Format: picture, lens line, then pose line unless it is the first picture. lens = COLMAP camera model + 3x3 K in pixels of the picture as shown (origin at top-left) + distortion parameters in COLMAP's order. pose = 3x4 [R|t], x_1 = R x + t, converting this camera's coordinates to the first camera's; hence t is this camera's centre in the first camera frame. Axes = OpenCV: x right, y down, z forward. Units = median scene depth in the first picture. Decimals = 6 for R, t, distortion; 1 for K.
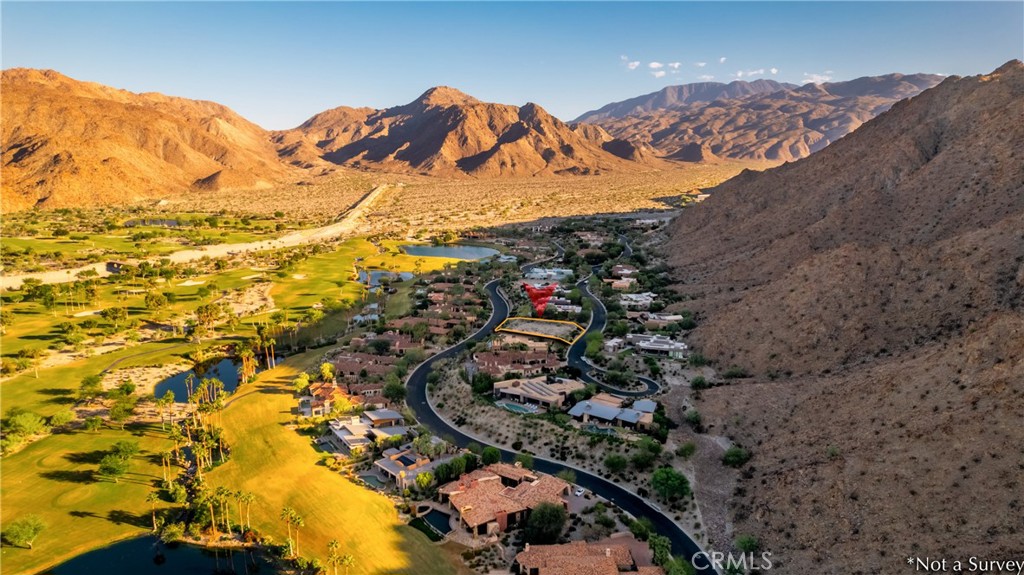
lens RADIAL K [[660.0, 0, 515.9], [0, 660.0, 305.0], [0, 0, 1]] dist [-0.073942, 0.068920]
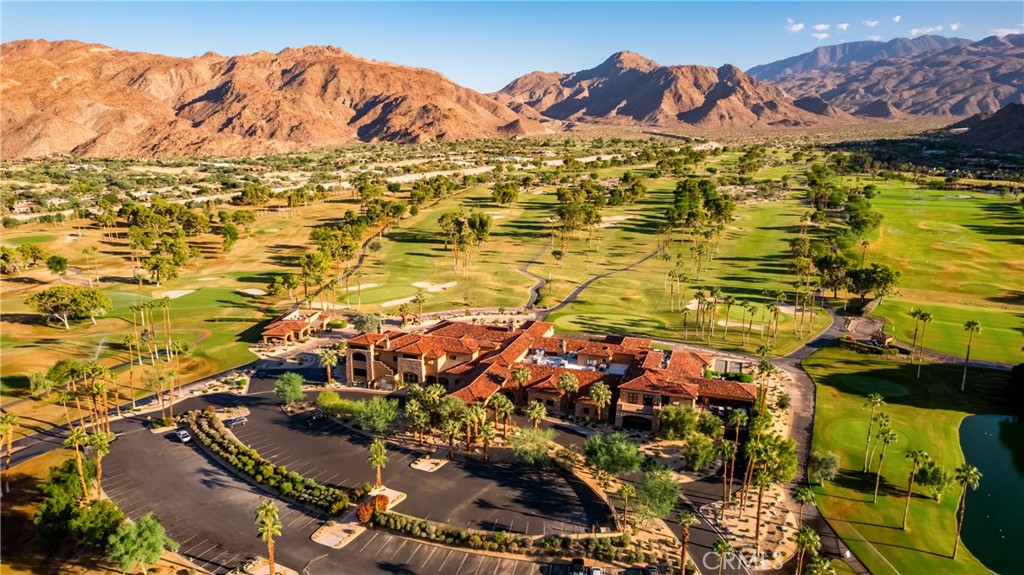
lens RADIAL K [[660.0, 0, 510.6], [0, 660.0, 297.3], [0, 0, 1]] dist [-0.073942, 0.068920]
pose [[0.983558, 0.035255, -0.177118, -0.099412], [-0.029036, 0.998872, 0.037584, 0.040912], [0.178243, -0.031824, 0.983472, -0.120530]]
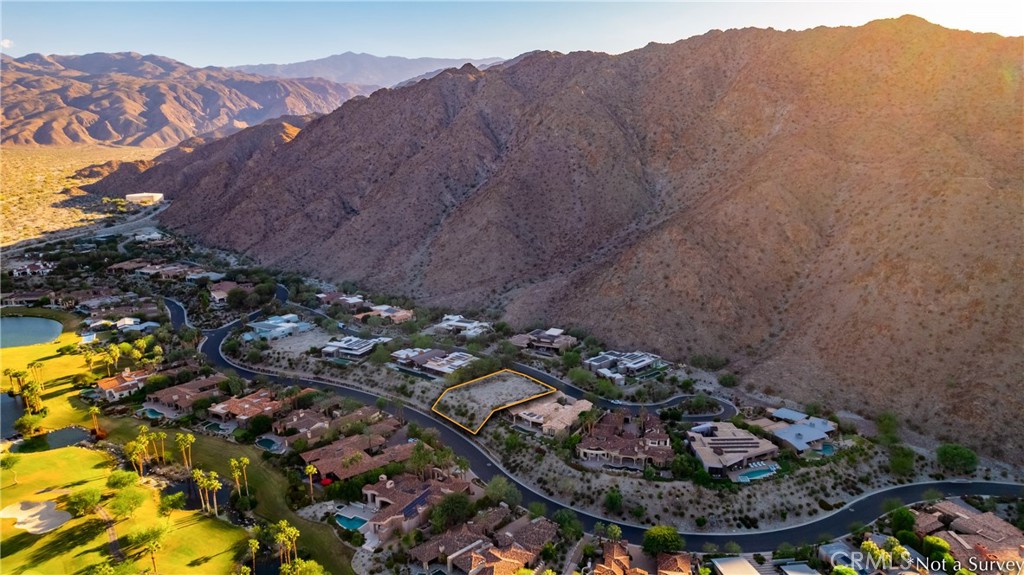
lens RADIAL K [[660.0, 0, 516.6], [0, 660.0, 295.8], [0, 0, 1]] dist [-0.073942, 0.068920]
pose [[0.493025, -0.213210, 0.843486, -0.052958], [0.200020, 0.971314, 0.128608, -0.017415], [-0.846710, 0.105307, 0.521529, 0.062472]]
